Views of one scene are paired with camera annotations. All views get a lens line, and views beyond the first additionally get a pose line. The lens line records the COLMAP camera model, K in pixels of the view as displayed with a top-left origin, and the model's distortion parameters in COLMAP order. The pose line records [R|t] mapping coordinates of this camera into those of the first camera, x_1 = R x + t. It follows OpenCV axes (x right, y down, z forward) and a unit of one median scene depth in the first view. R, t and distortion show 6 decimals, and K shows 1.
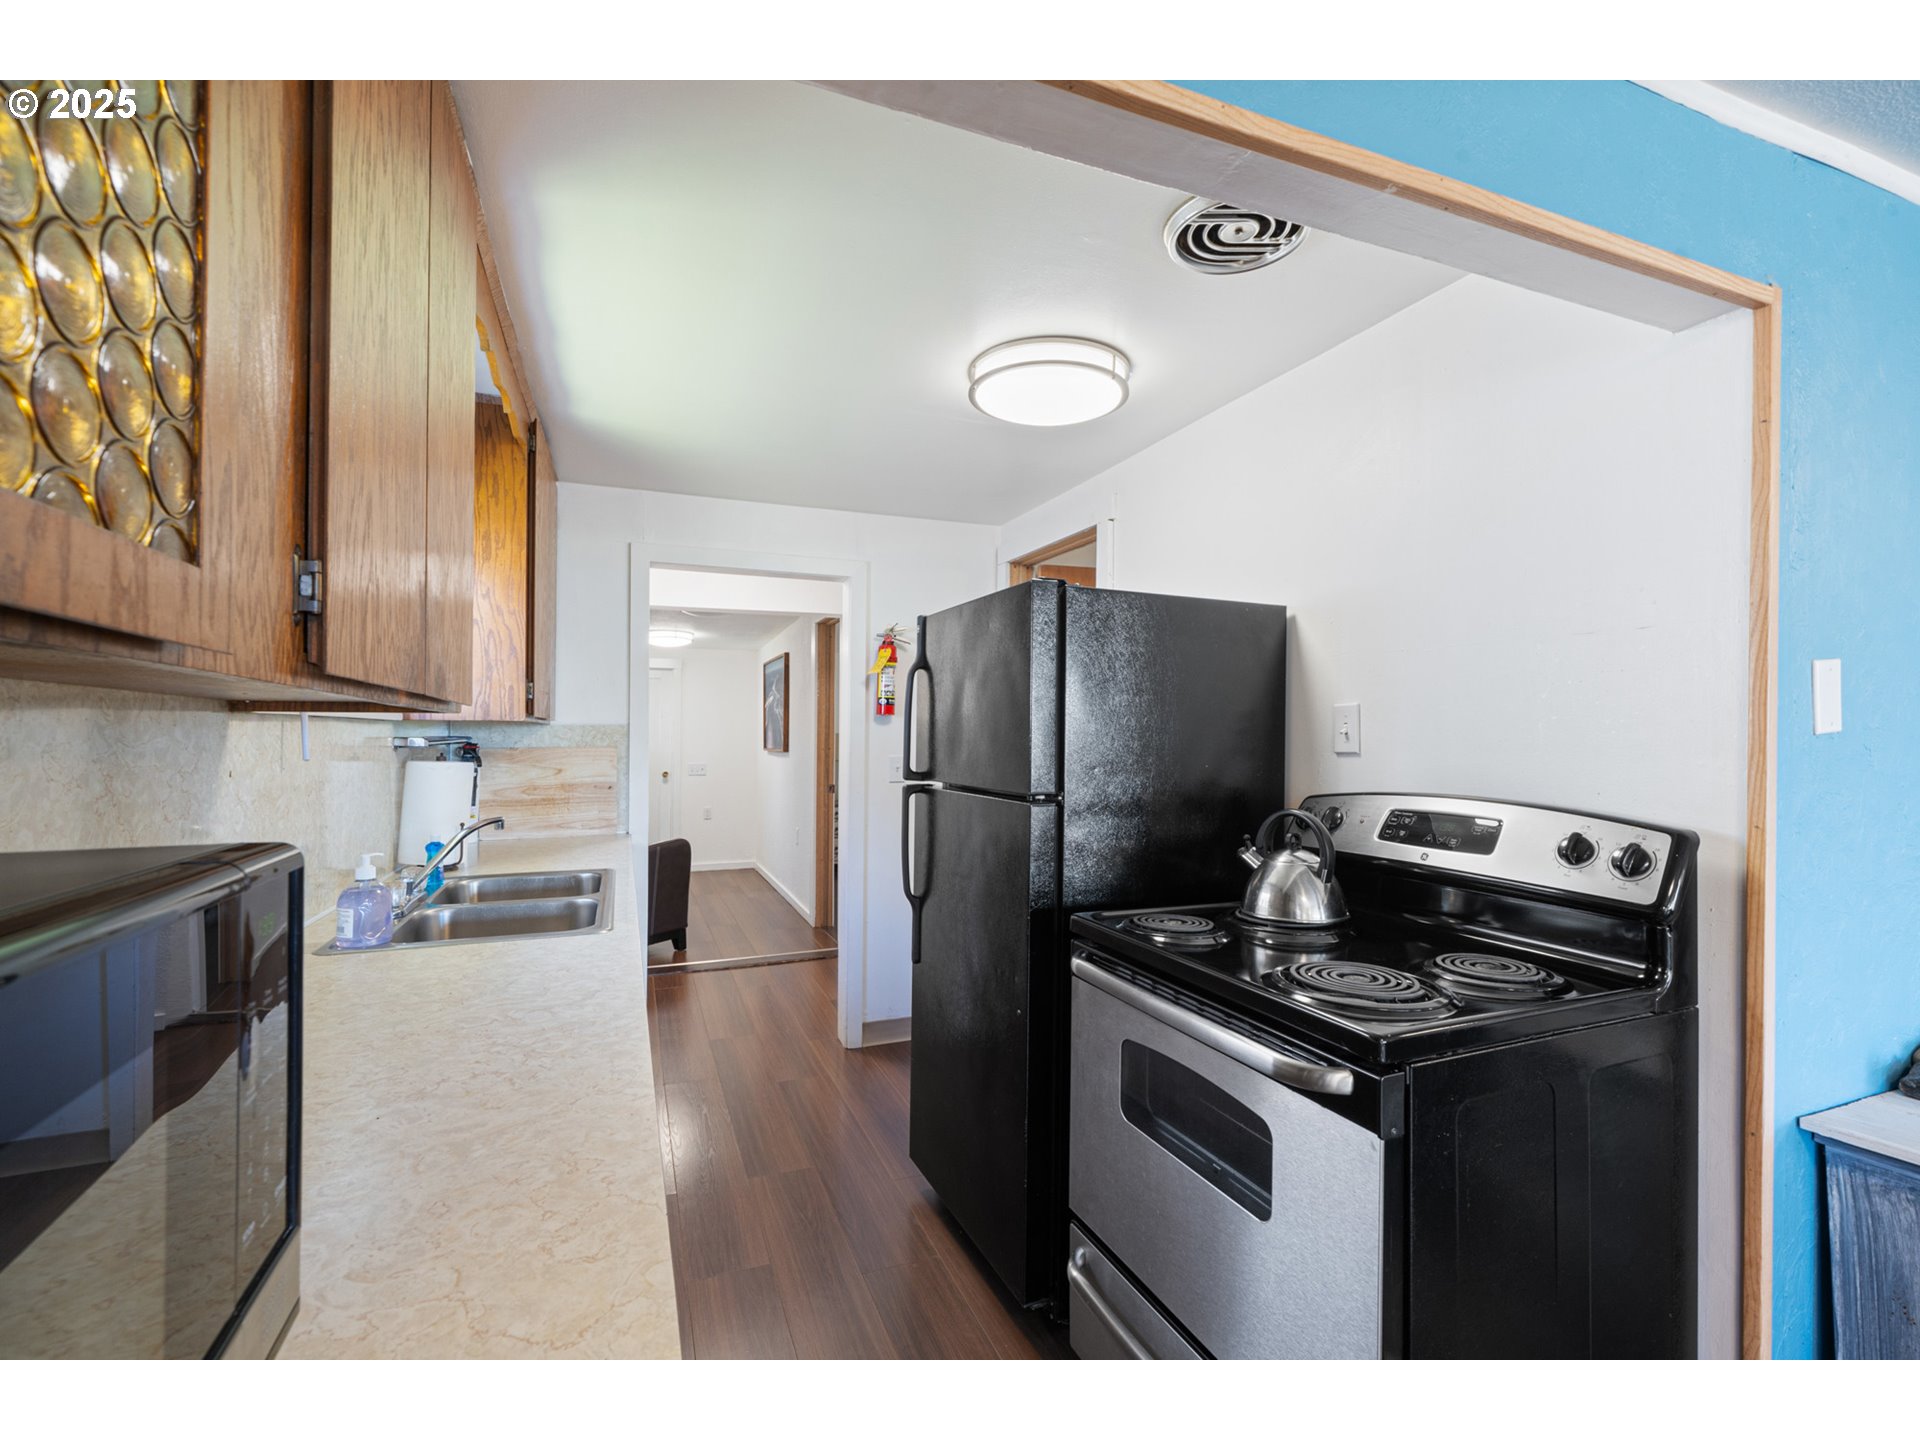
lens RADIAL K [[839.0, 0, 962.8], [0, 839.0, 727.5], [0, 0, 1]] dist [0.001982, 0.000436]
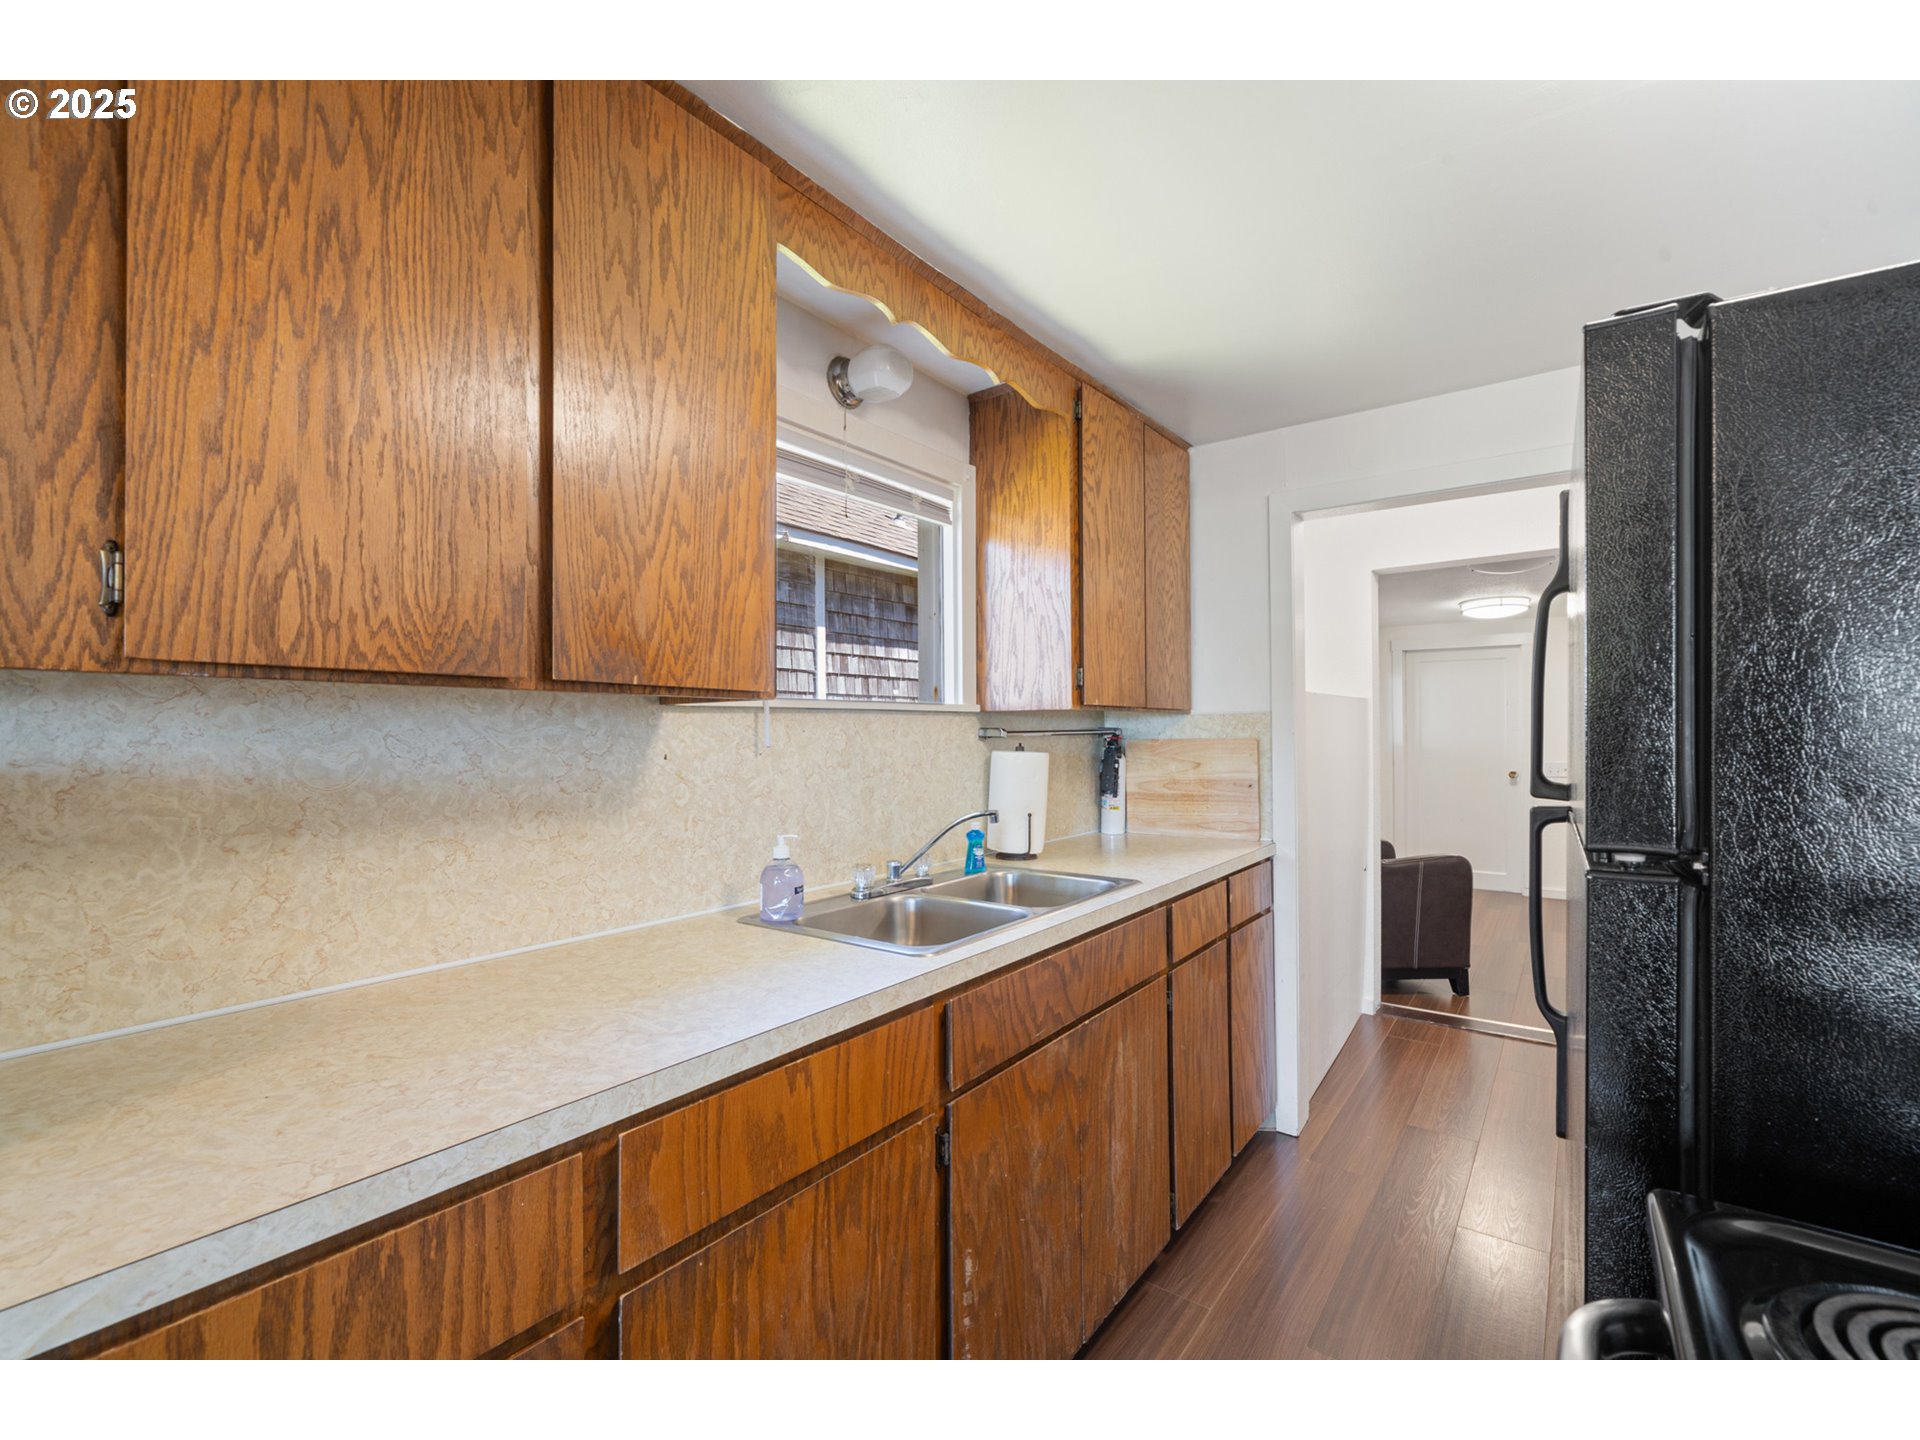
lens RADIAL K [[839.0, 0, 962.8], [0, 839.0, 727.5], [0, 0, 1]] dist [0.001982, 0.000436]
pose [[0.529564, -0.010423, -0.848206, 0.324083], [0.015785, 0.999872, -0.002432, 0.019756], [0.848123, -0.012101, 0.529661, 0.630584]]
